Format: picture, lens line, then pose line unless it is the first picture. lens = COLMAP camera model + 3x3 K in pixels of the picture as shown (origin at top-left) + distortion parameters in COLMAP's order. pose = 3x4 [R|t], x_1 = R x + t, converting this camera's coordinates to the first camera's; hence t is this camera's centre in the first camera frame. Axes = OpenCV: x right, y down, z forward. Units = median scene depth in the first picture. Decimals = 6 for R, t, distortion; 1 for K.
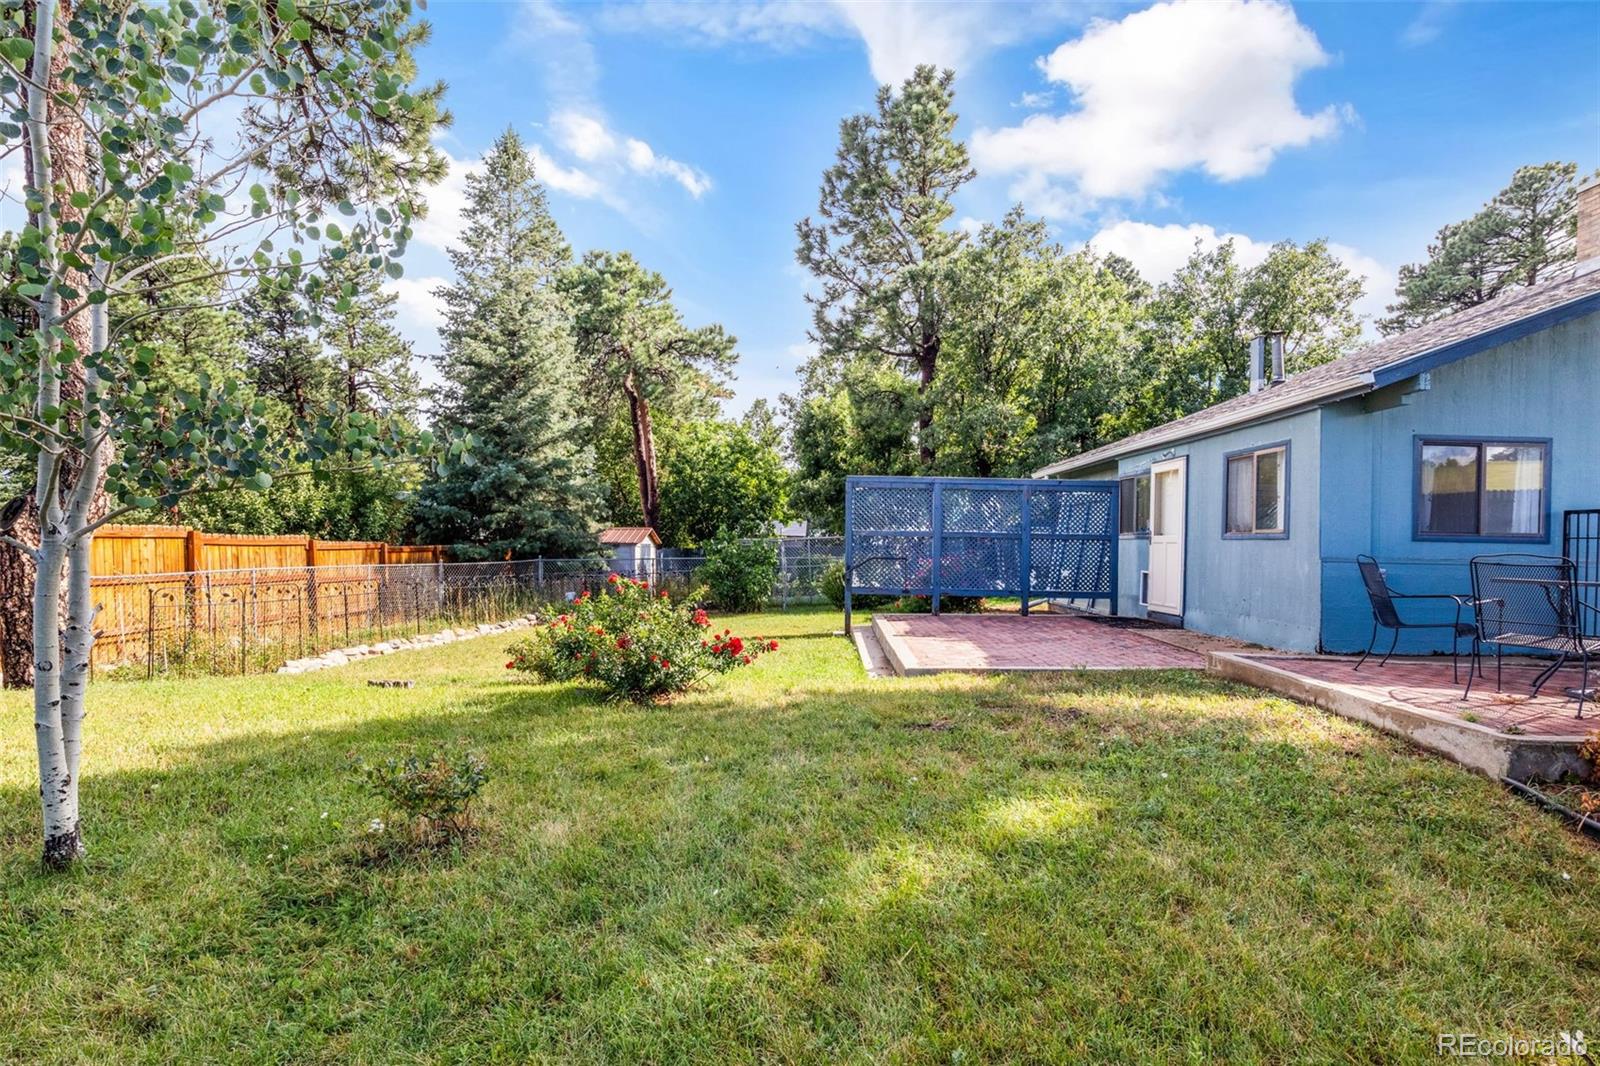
lens RADIAL K [[804.7, 0, 812.8], [0, 804.7, 538.2], [0, 0, 1]] dist [-0.006108, -0.000698]
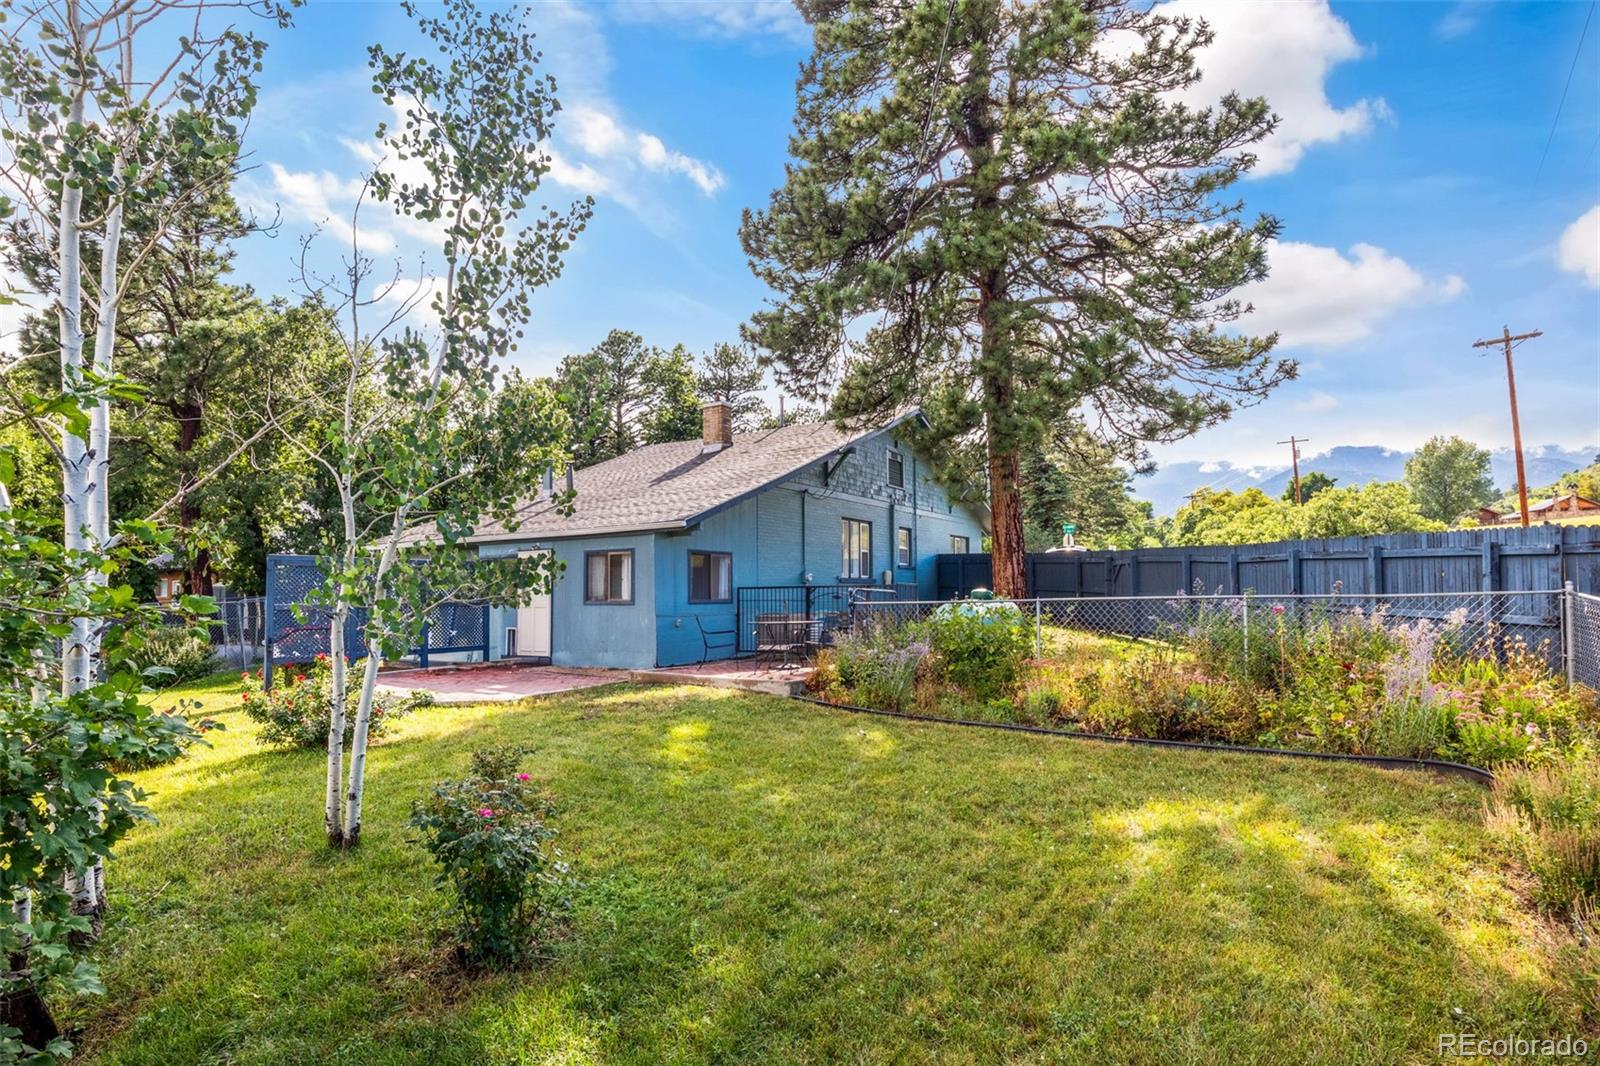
lens RADIAL K [[804.7, 0, 812.8], [0, 804.7, 538.2], [0, 0, 1]] dist [-0.006108, -0.000698]
pose [[0.530612, 0.037614, 0.846780, -0.604357], [0.014720, 0.998455, -0.053575, -0.038935], [-0.847487, 0.040891, 0.529238, -0.231463]]
